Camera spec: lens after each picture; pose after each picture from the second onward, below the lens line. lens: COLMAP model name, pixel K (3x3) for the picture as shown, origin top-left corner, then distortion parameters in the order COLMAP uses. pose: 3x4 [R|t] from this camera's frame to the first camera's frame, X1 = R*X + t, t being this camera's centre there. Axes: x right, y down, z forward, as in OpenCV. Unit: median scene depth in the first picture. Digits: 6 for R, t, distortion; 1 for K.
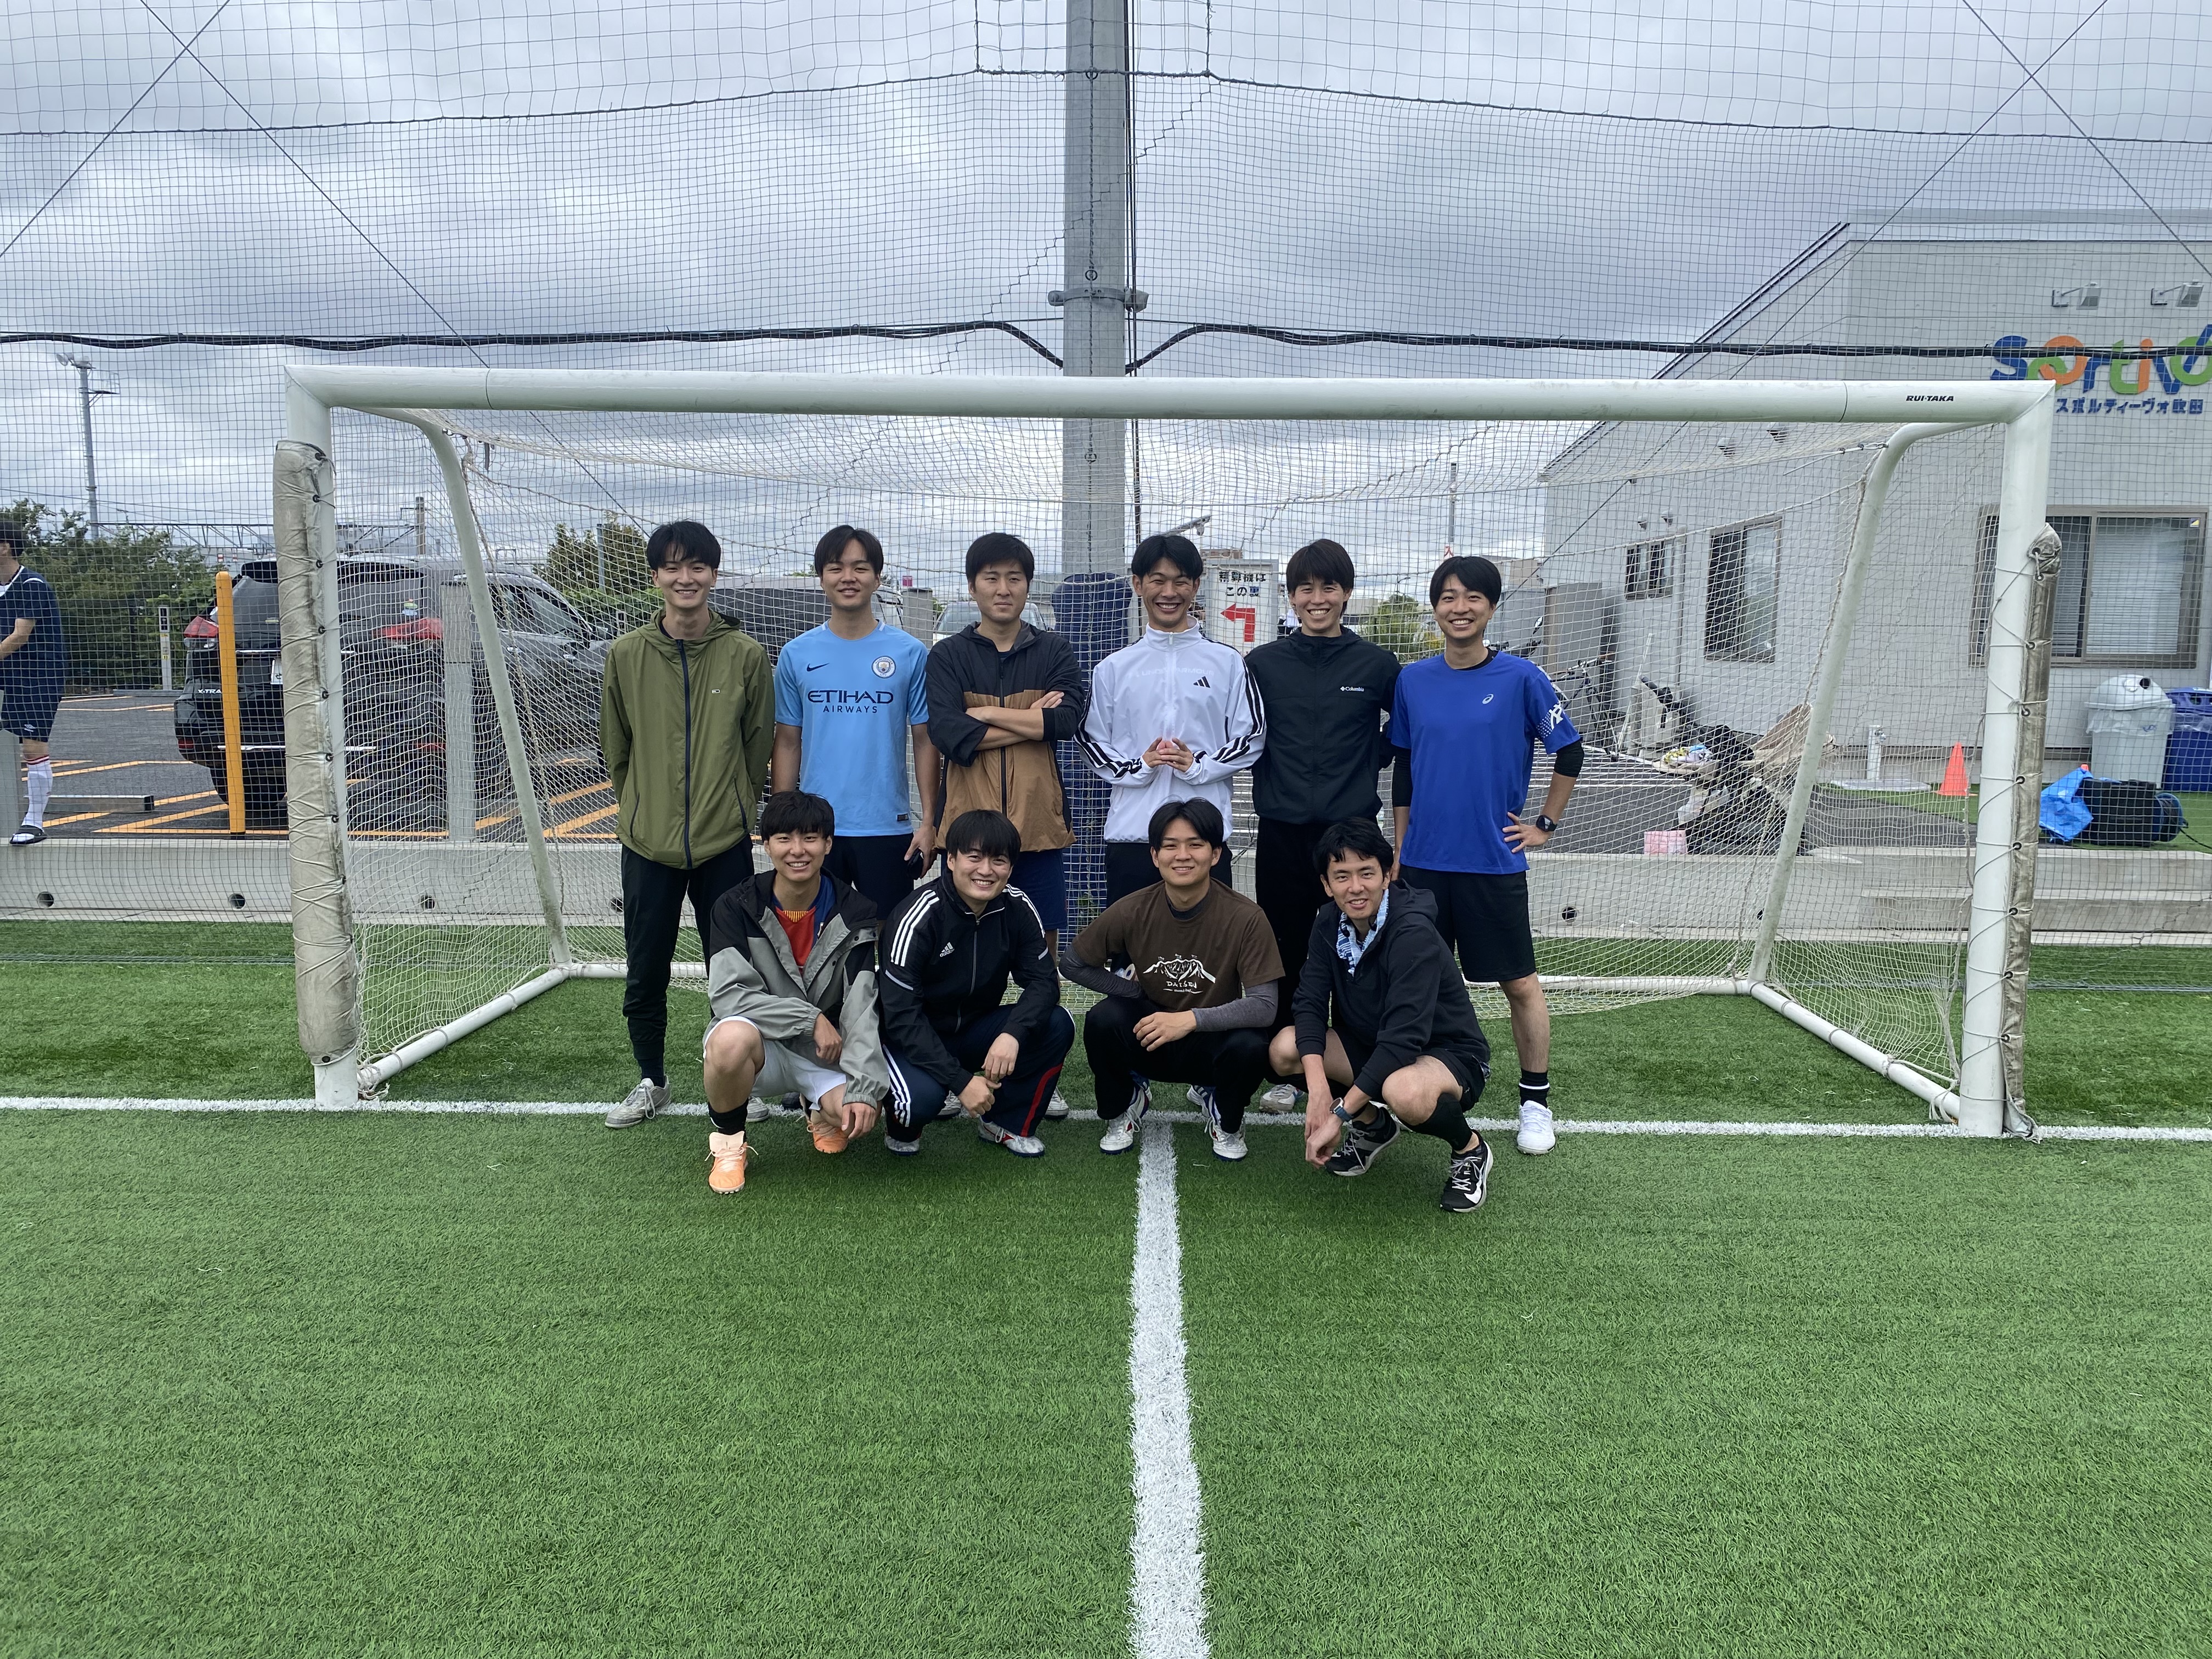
lens RADIAL K [[1587.5, 0, 1113.3], [0, 1587.5, 826.9], [0, 0, 1]] dist [0.013716, -0.011796]
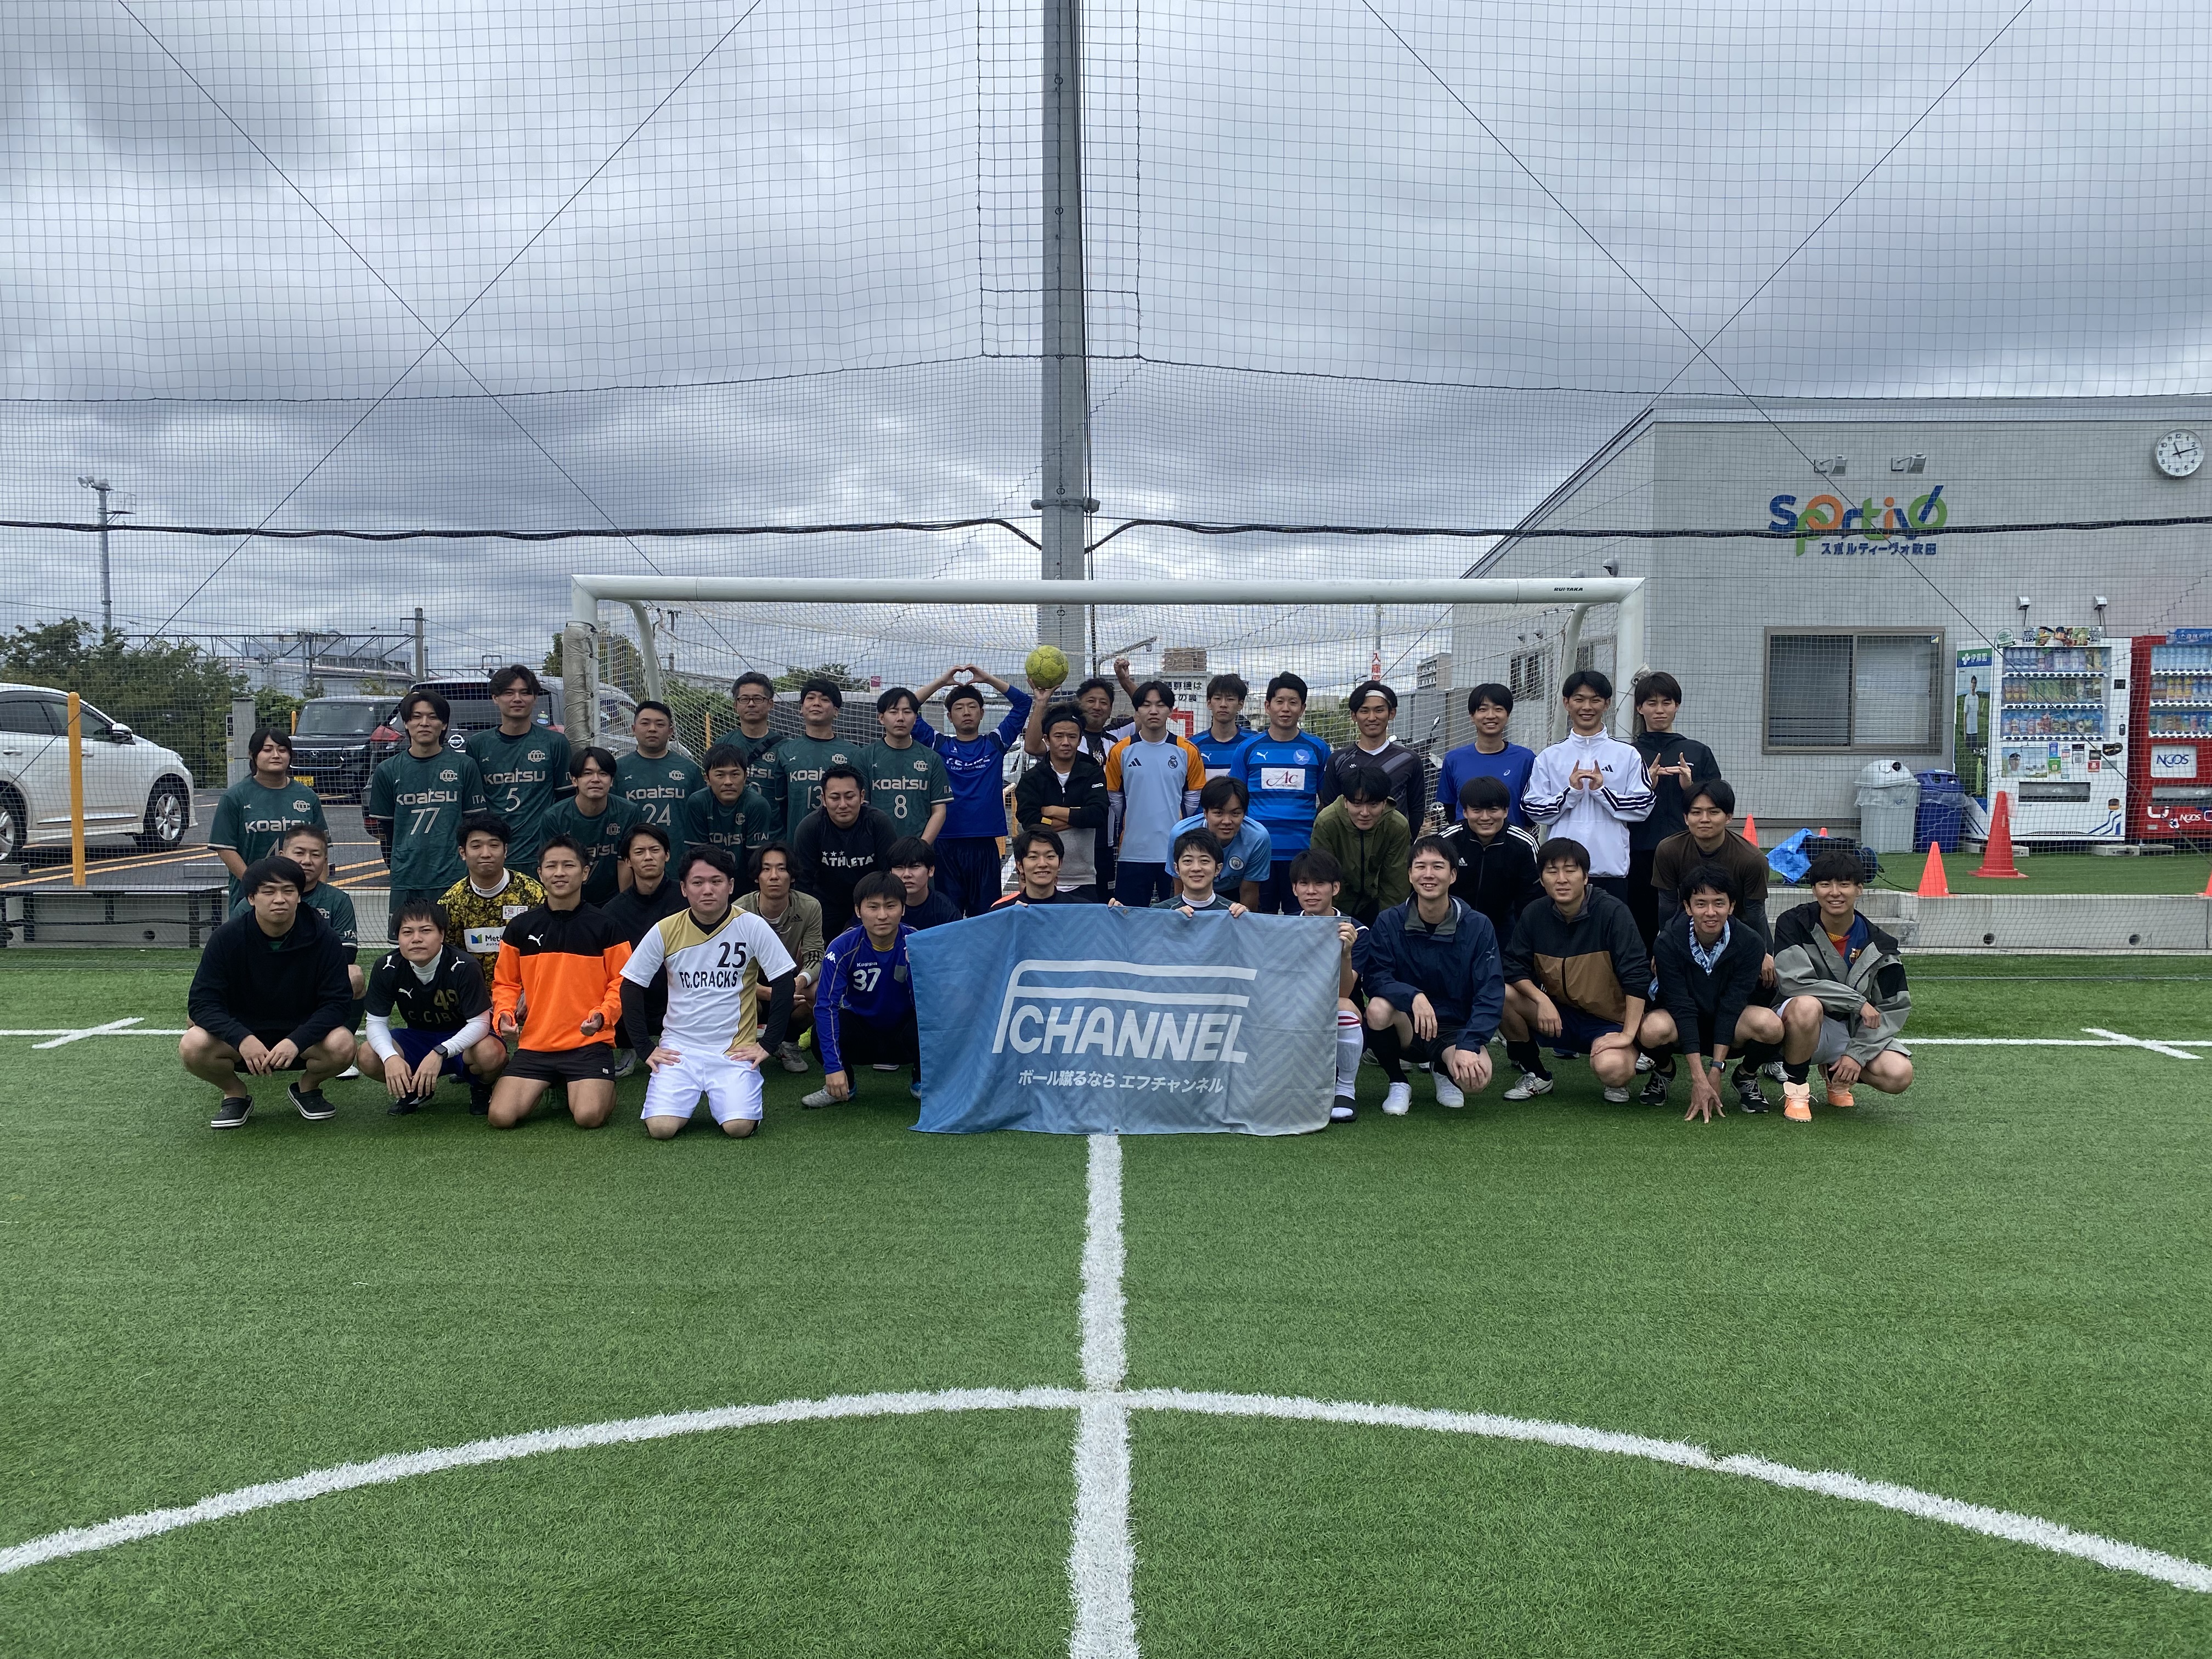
lens RADIAL K [[1587.5, 0, 1069.9], [0, 1587.5, 825.8], [0, 0, 1]] dist [0.013716, -0.011796]
pose [[0.999957, -0.006705, -0.006394, 0.002188], [0.006295, 0.998049, -0.062123, 0.052536], [0.006798, 0.062080, 0.998048, -0.440185]]
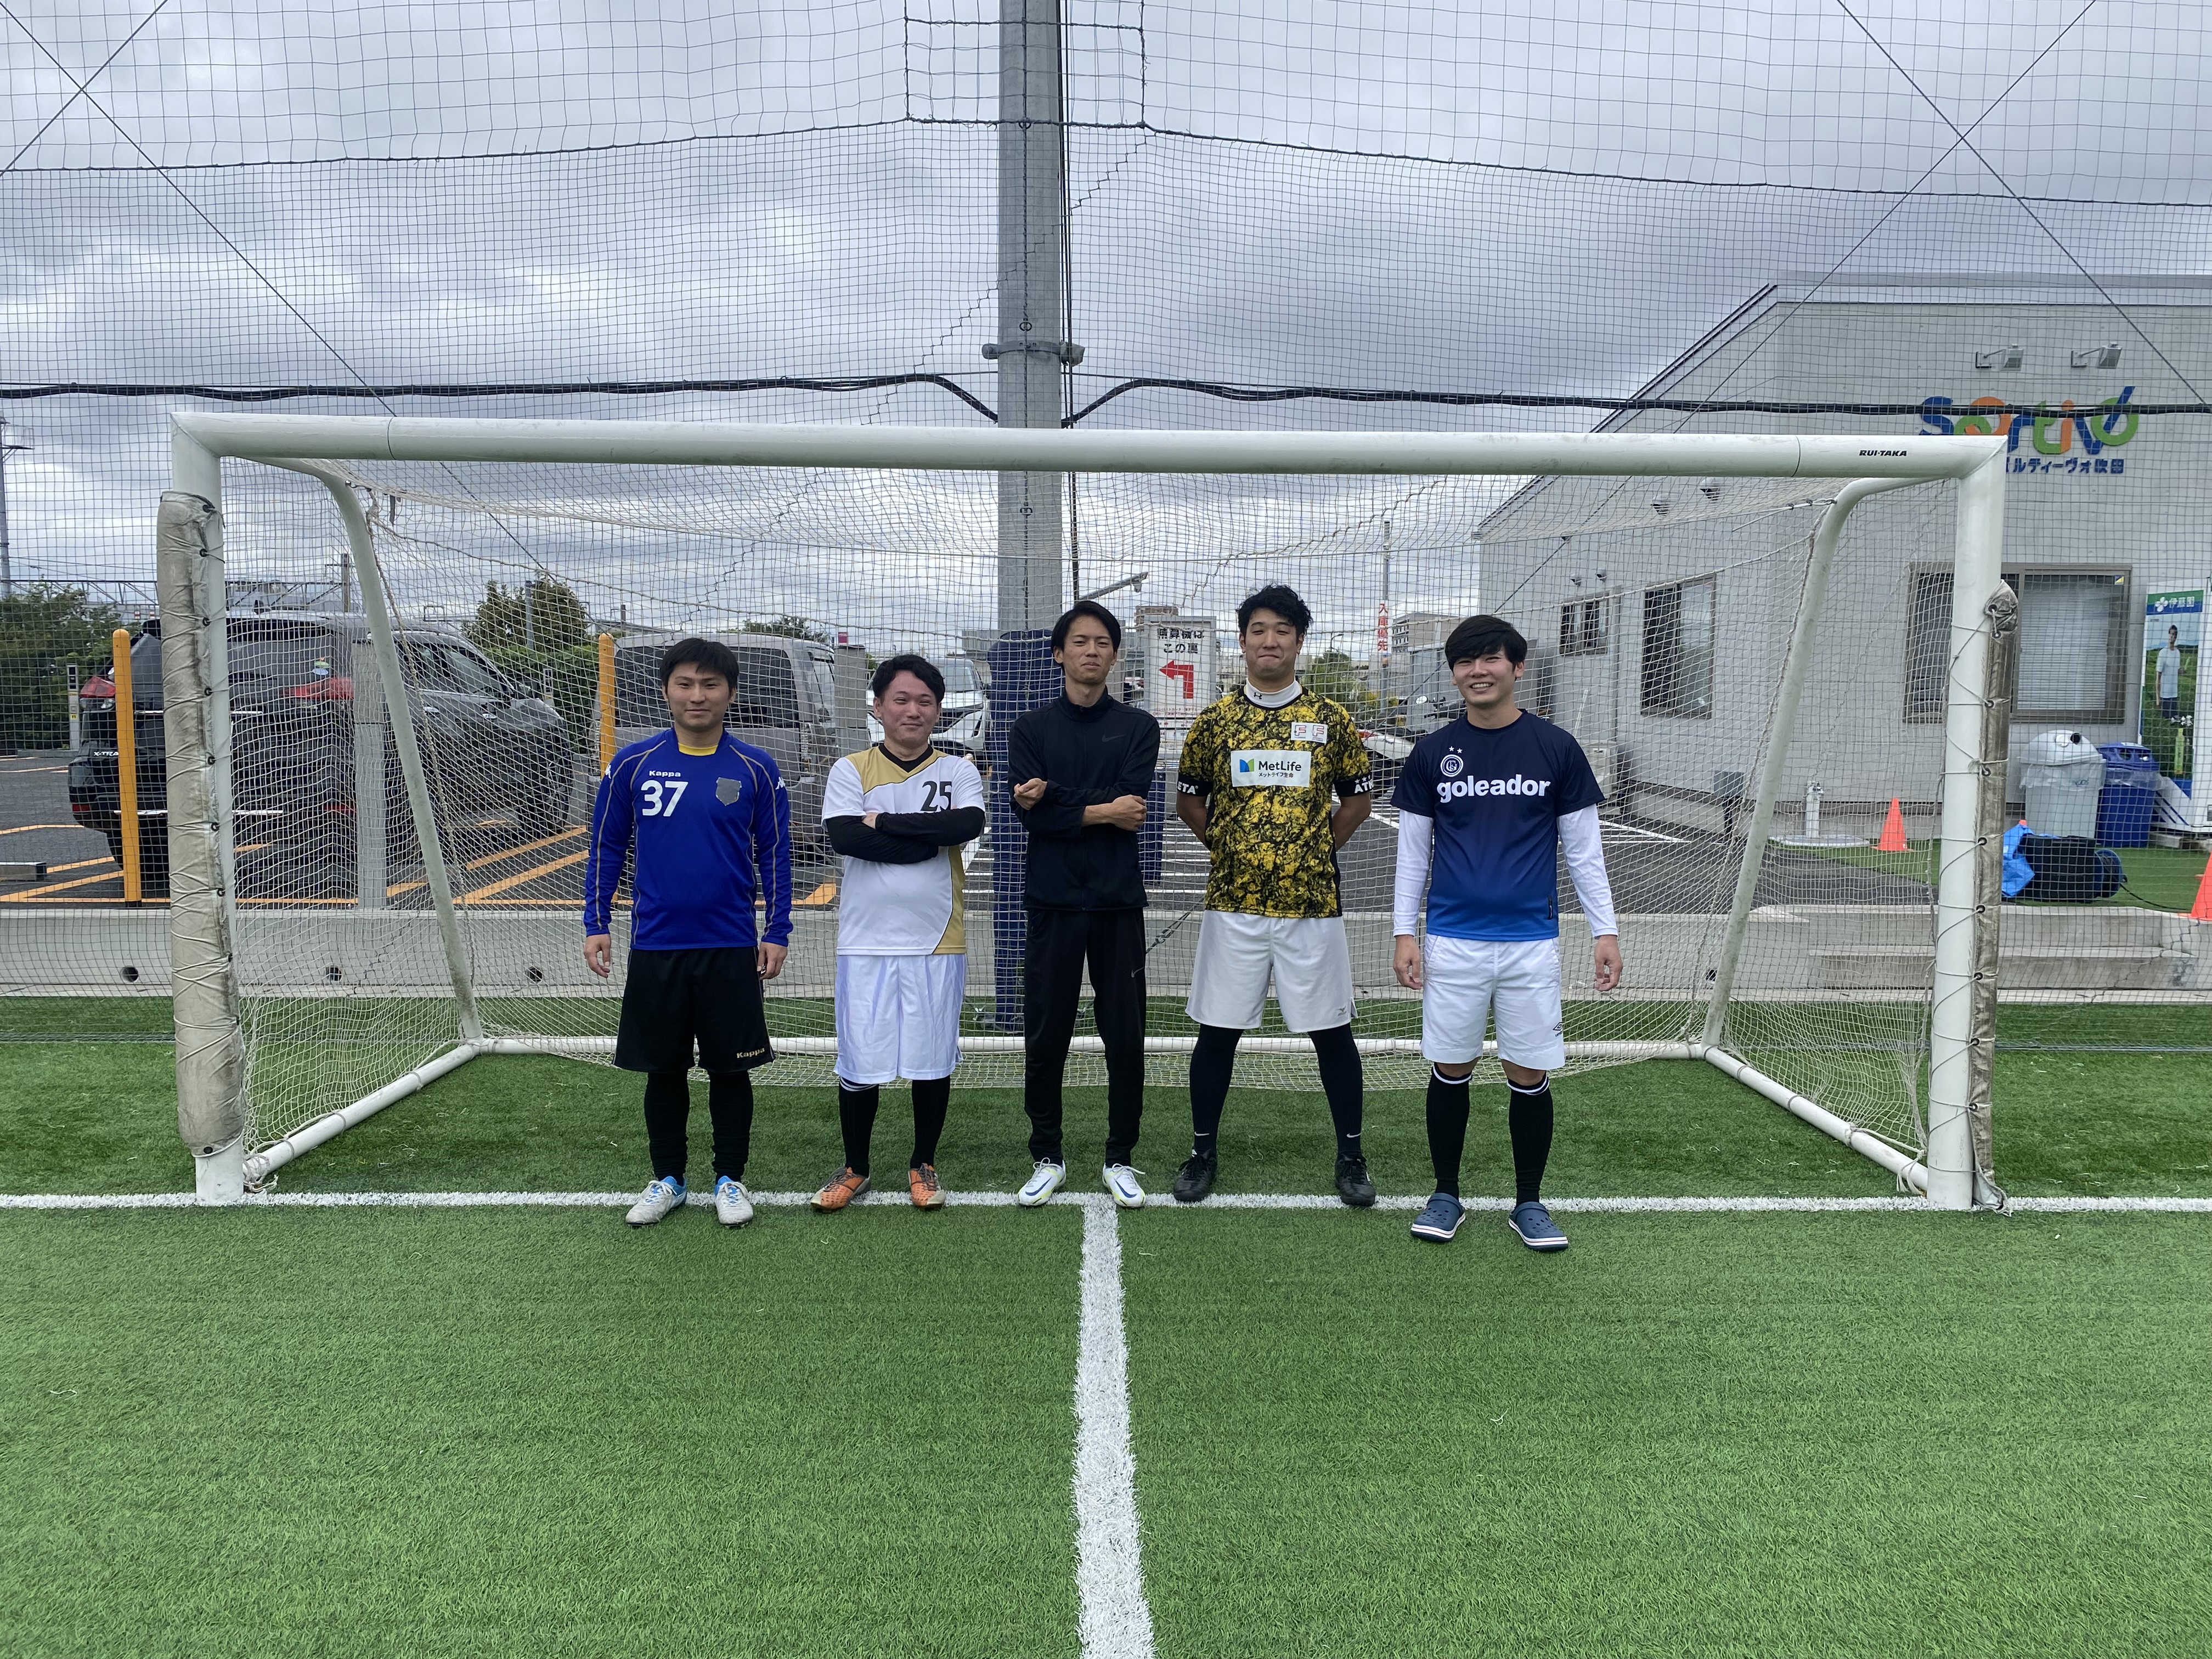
lens RADIAL K [[1587.5, 0, 1106.4], [0, 1587.5, 832.4], [0, 0, 1]] dist [0.013716, -0.011796]
pose [[0.999347, -0.005298, 0.035733, -0.000831], [0.006429, 0.999479, -0.031619, -0.005248], [-0.035547, 0.031828, 0.998861, 0.031606]]
